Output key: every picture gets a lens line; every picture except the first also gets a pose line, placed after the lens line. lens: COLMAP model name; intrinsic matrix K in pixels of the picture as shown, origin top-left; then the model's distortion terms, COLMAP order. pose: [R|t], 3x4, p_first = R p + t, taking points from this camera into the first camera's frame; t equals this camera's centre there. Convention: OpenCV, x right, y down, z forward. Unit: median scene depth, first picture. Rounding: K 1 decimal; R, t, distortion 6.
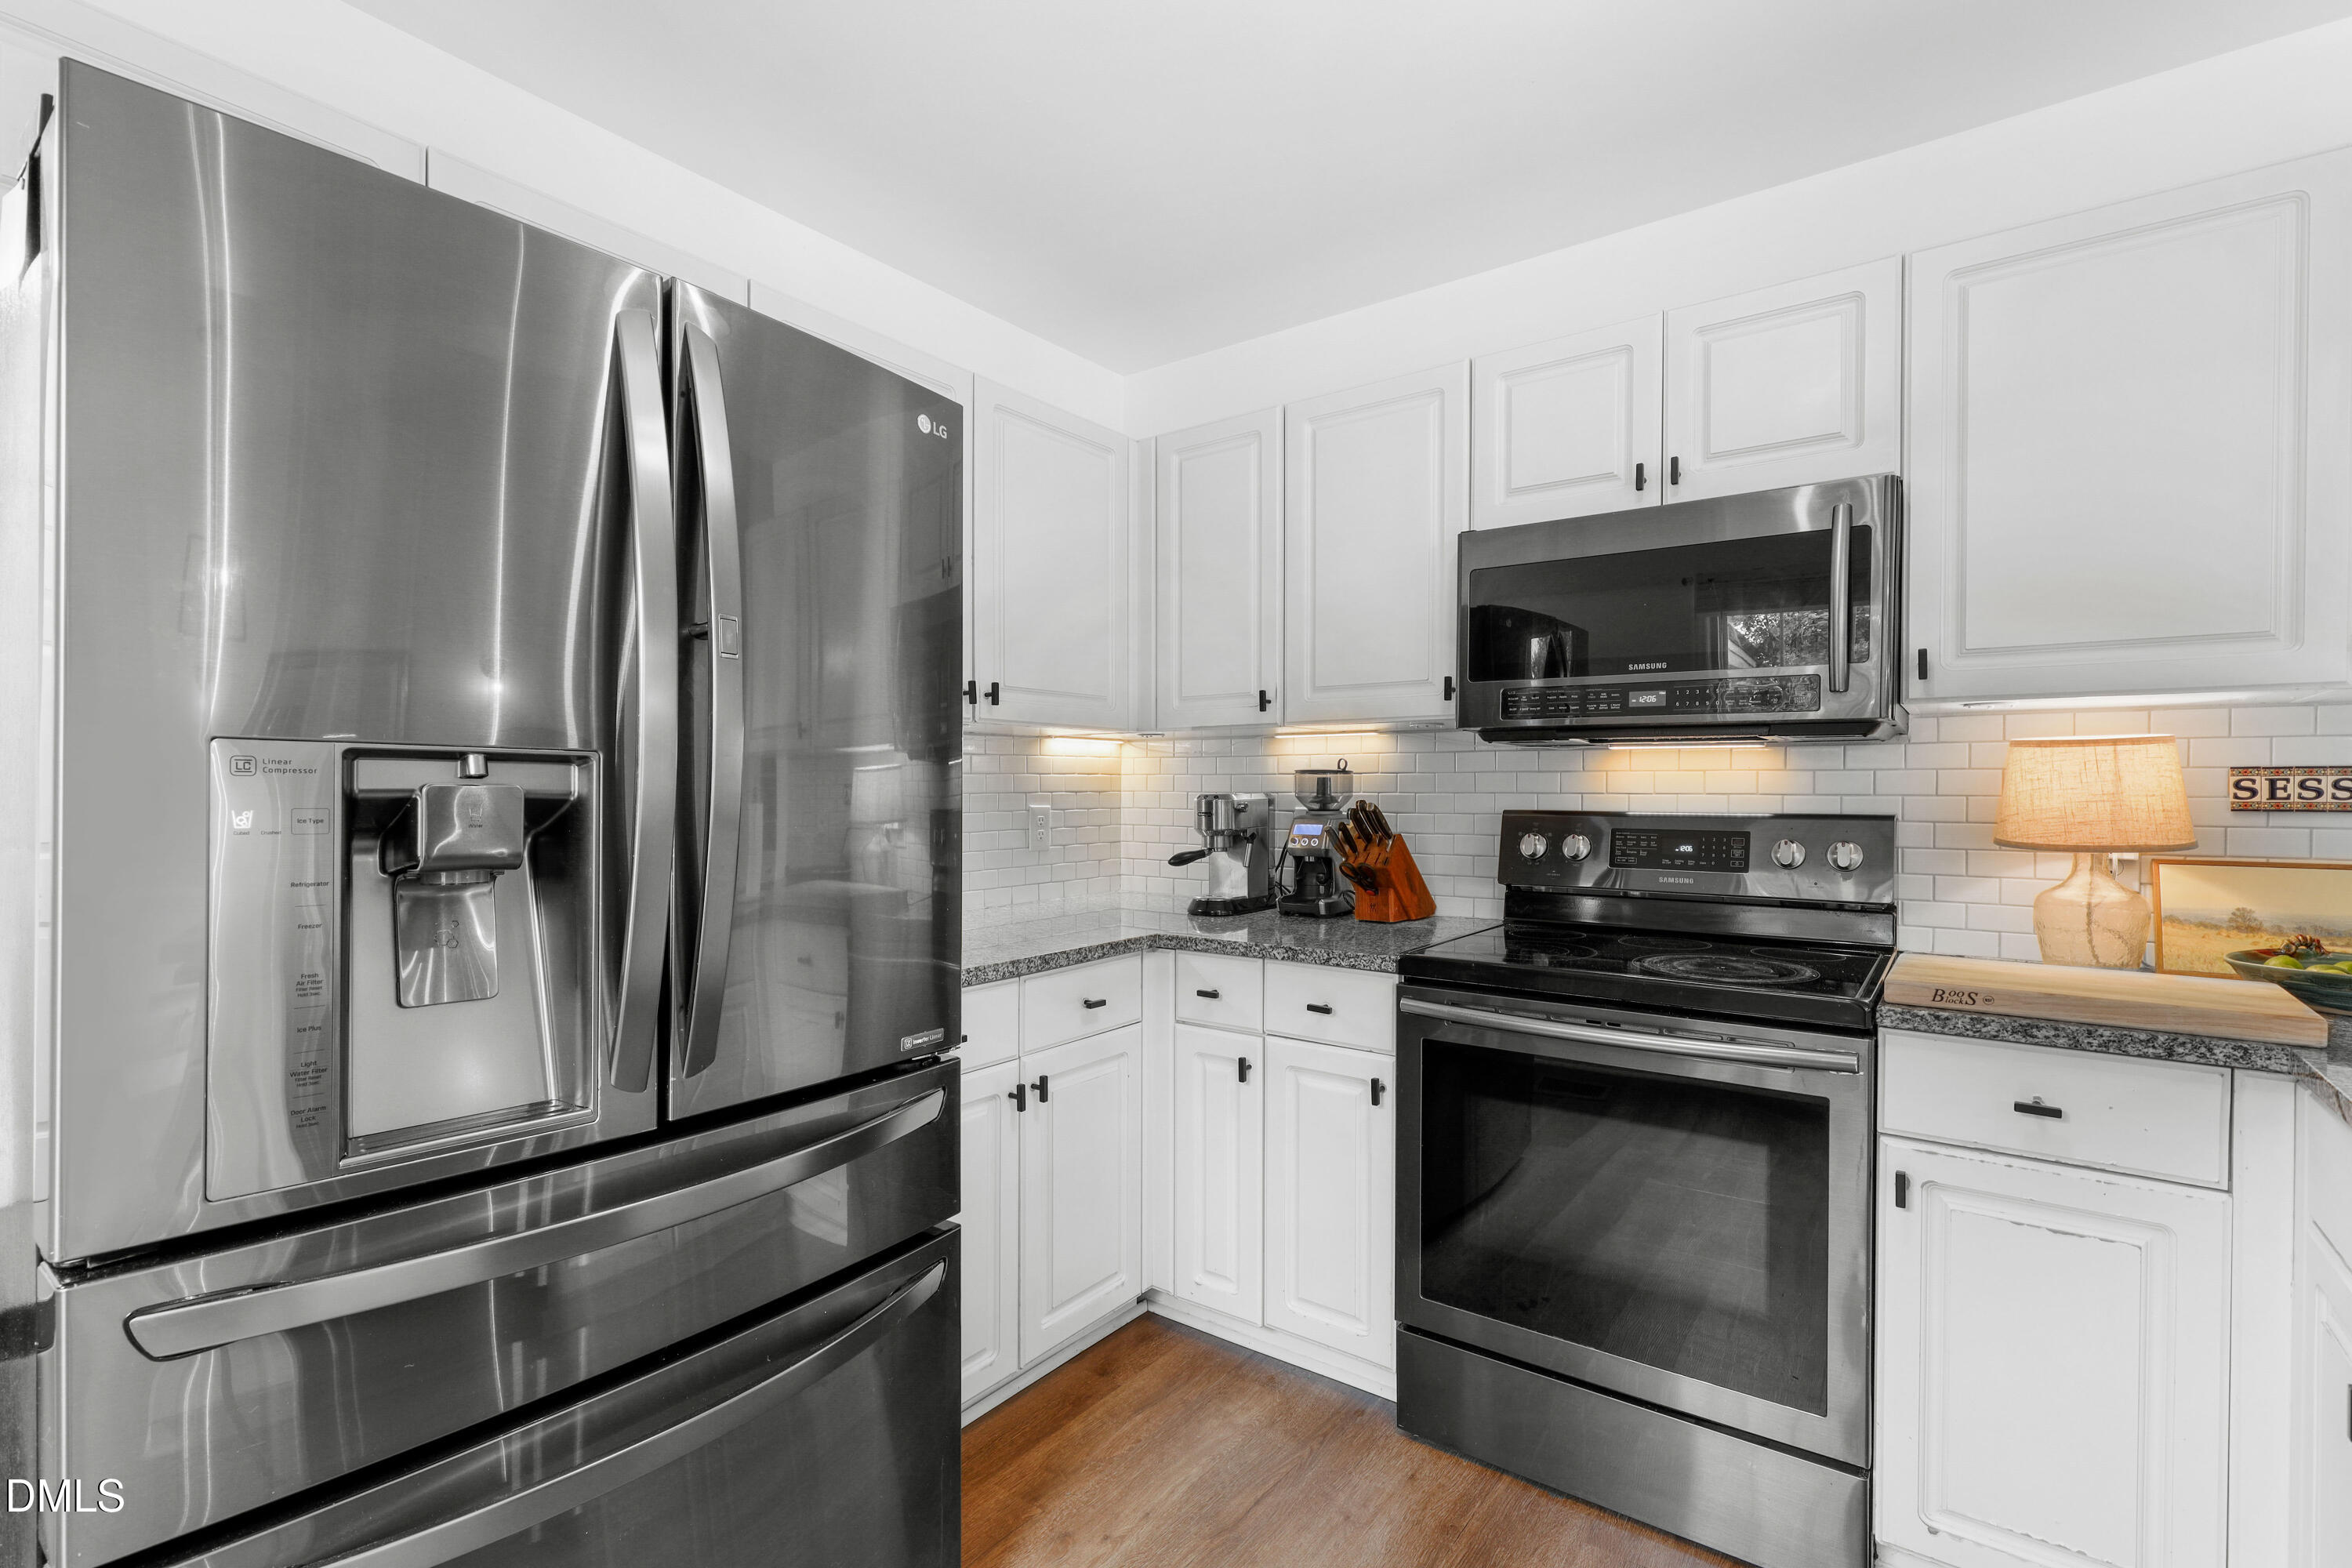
lens RADIAL K [[1075.2, 0, 1182.3], [0, 1075.2, 796.1], [0, 0, 1]] dist [-0.001449, 0.000340]
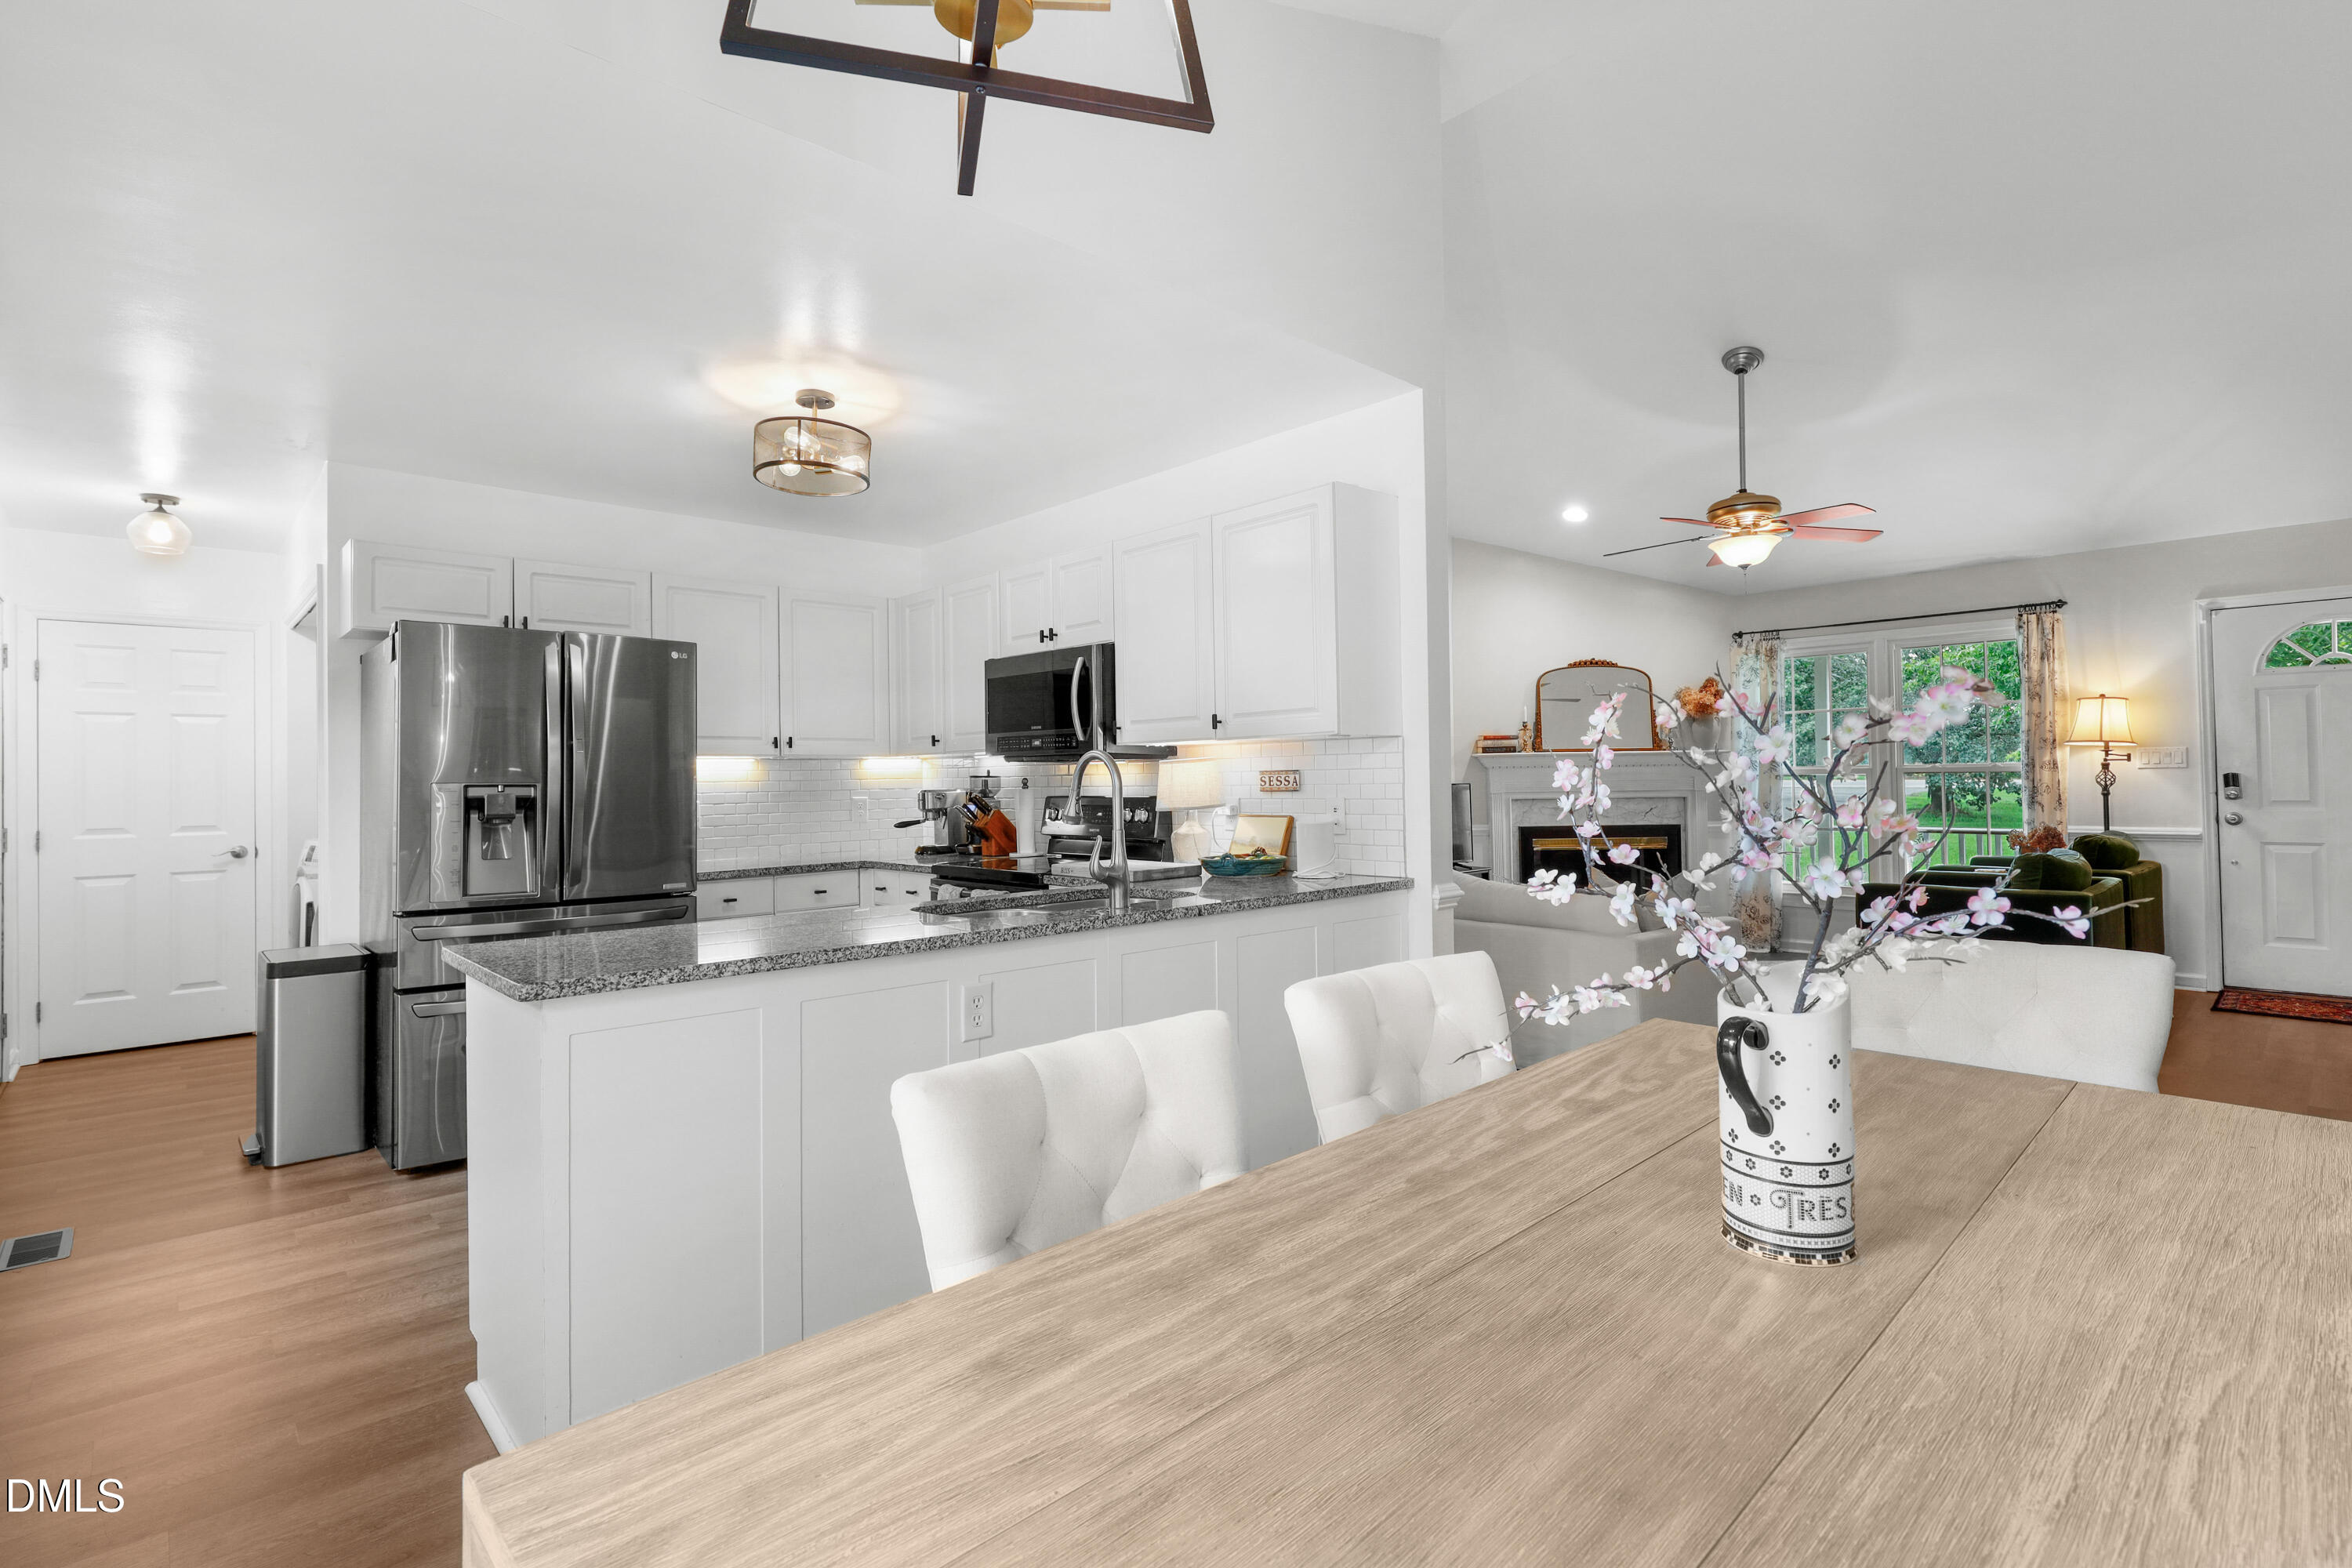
lens RADIAL K [[1102.5, 0, 1192.0], [0, 1102.5, 760.0], [0, 0, 1]] dist [0.001494, 0.000565]
pose [[0.984348, -0.020672, -0.175019, 1.048160], [0.016498, 0.999545, -0.025268, 0.003703], [0.175461, 0.021985, 0.984241, -1.026140]]
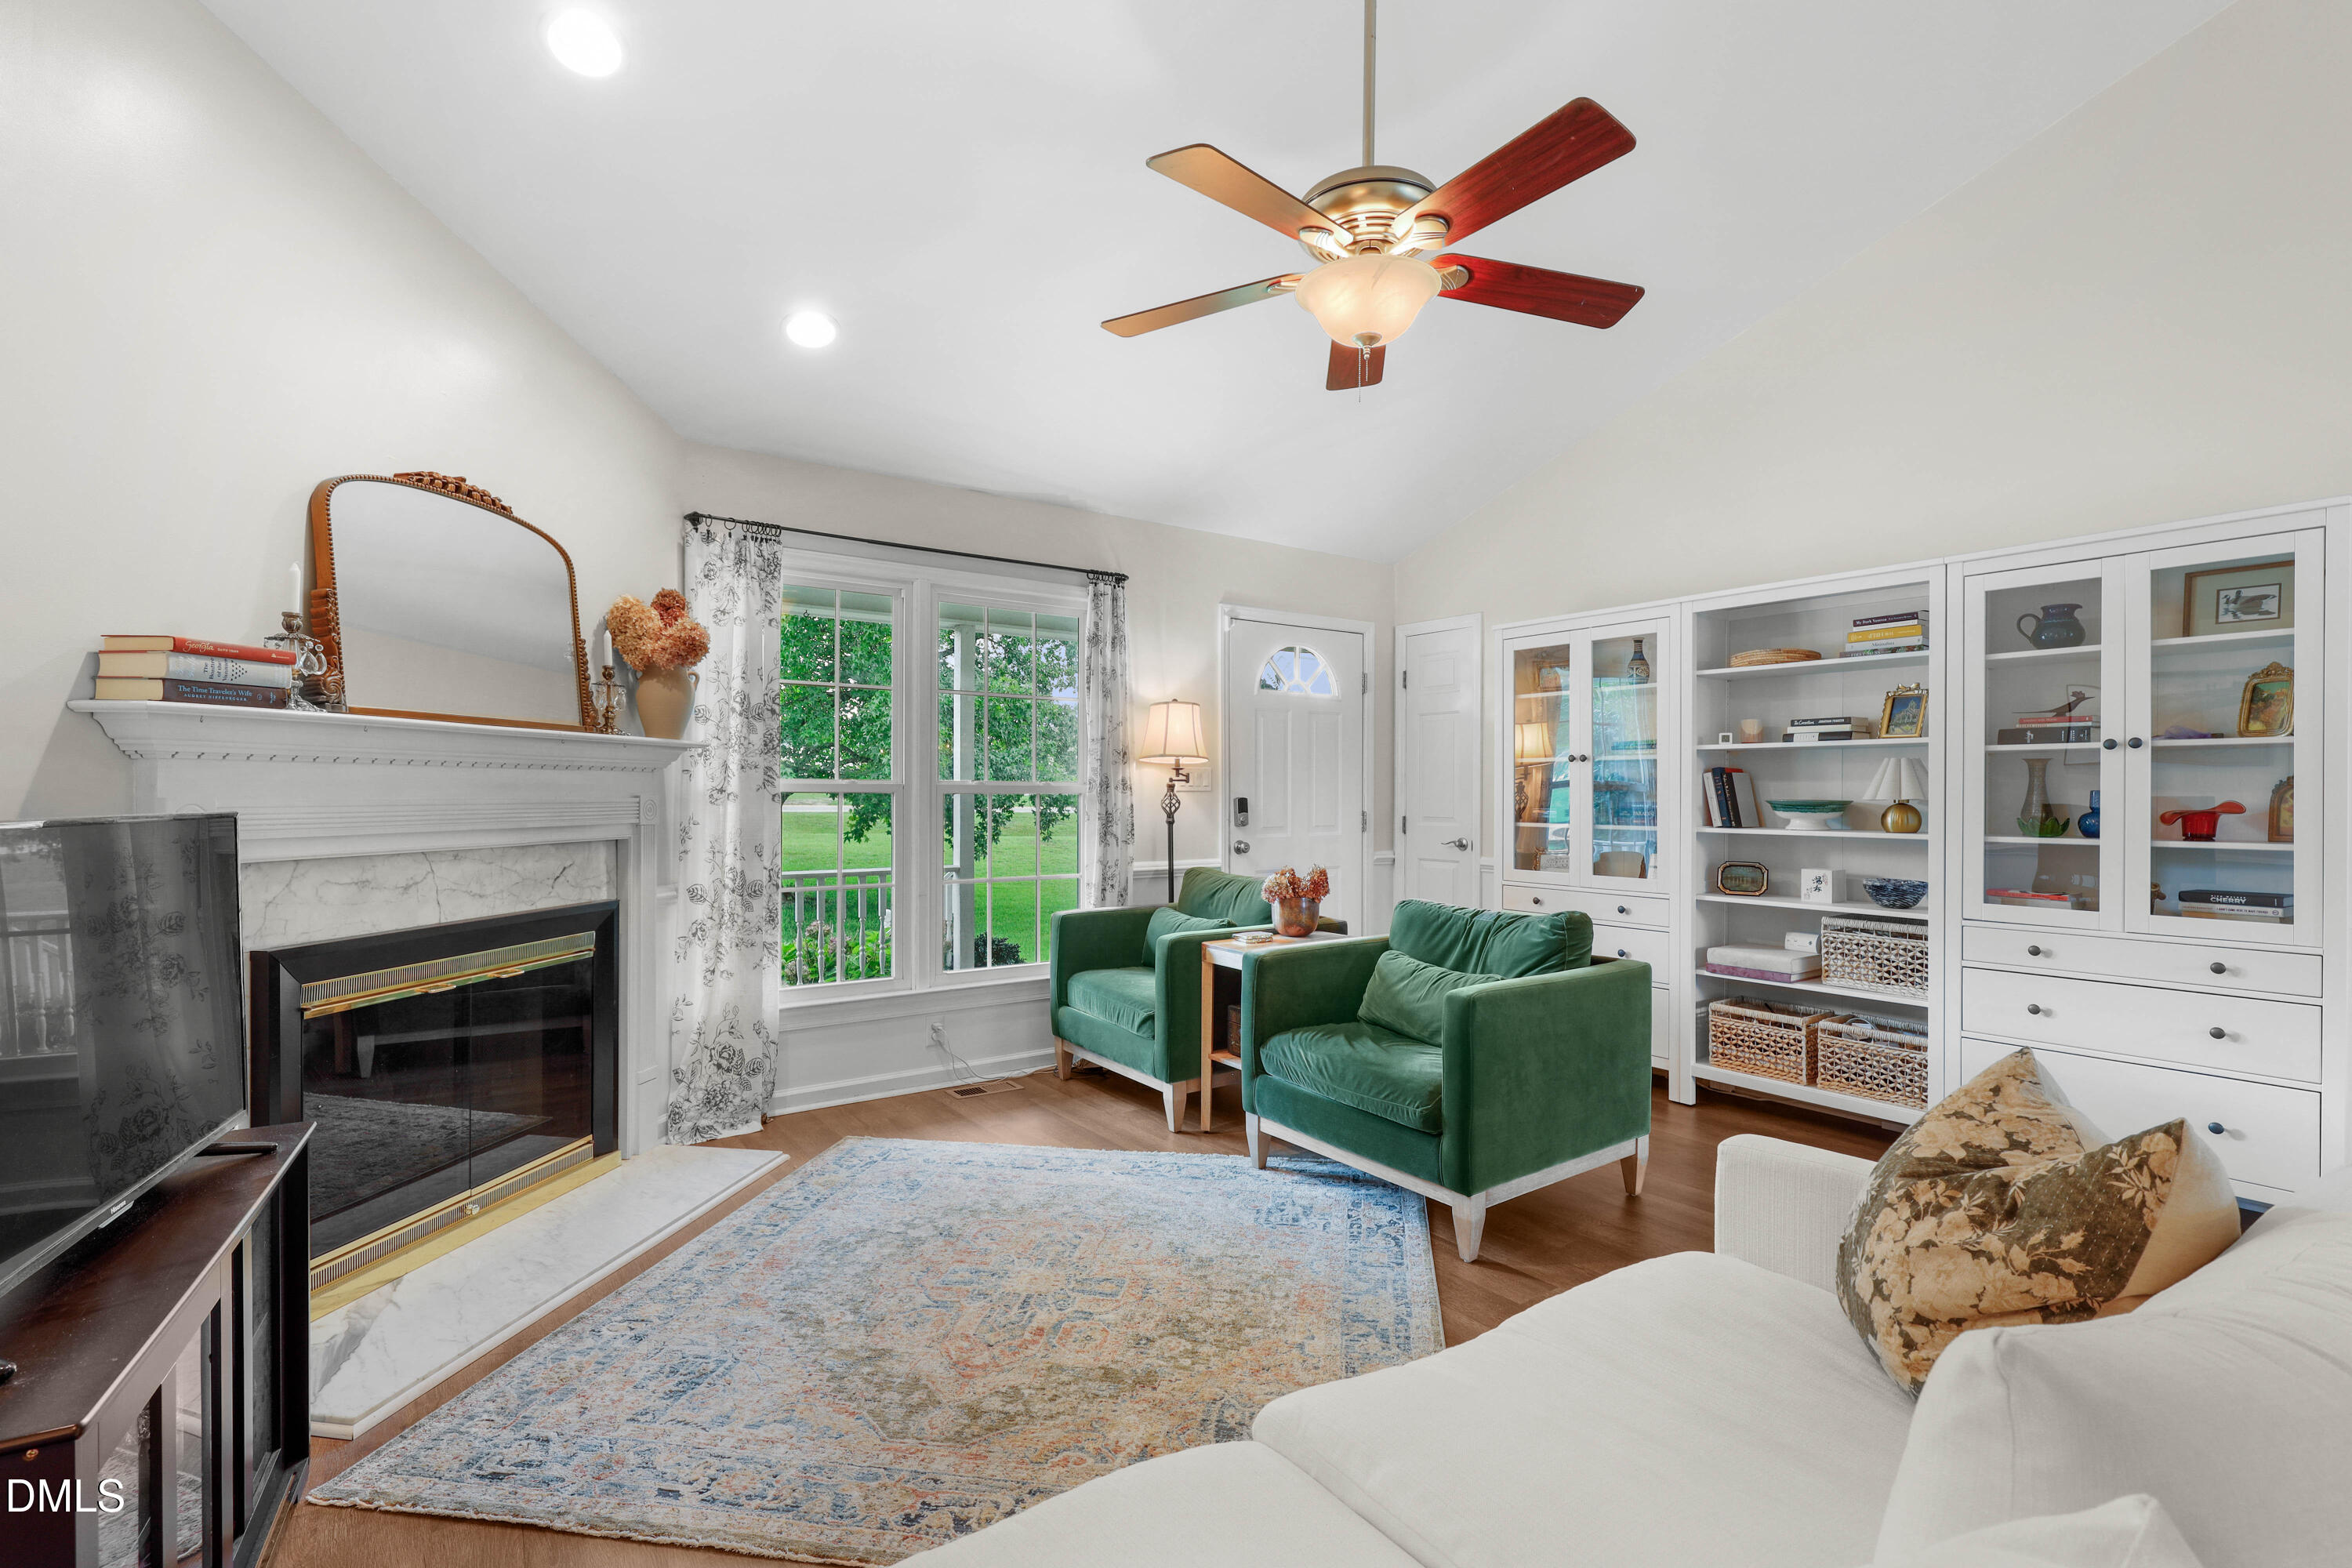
lens RADIAL K [[1071.6, 0, 1185.8], [0, 1071.6, 791.7], [0, 0, 1]] dist [0.001310, 0.000137]
pose [[0.308546, -0.003931, 0.951201, 0.731956], [0.003432, 0.999990, 0.003019, -0.012697], [-0.951203, 0.002332, 0.308557, 1.517504]]
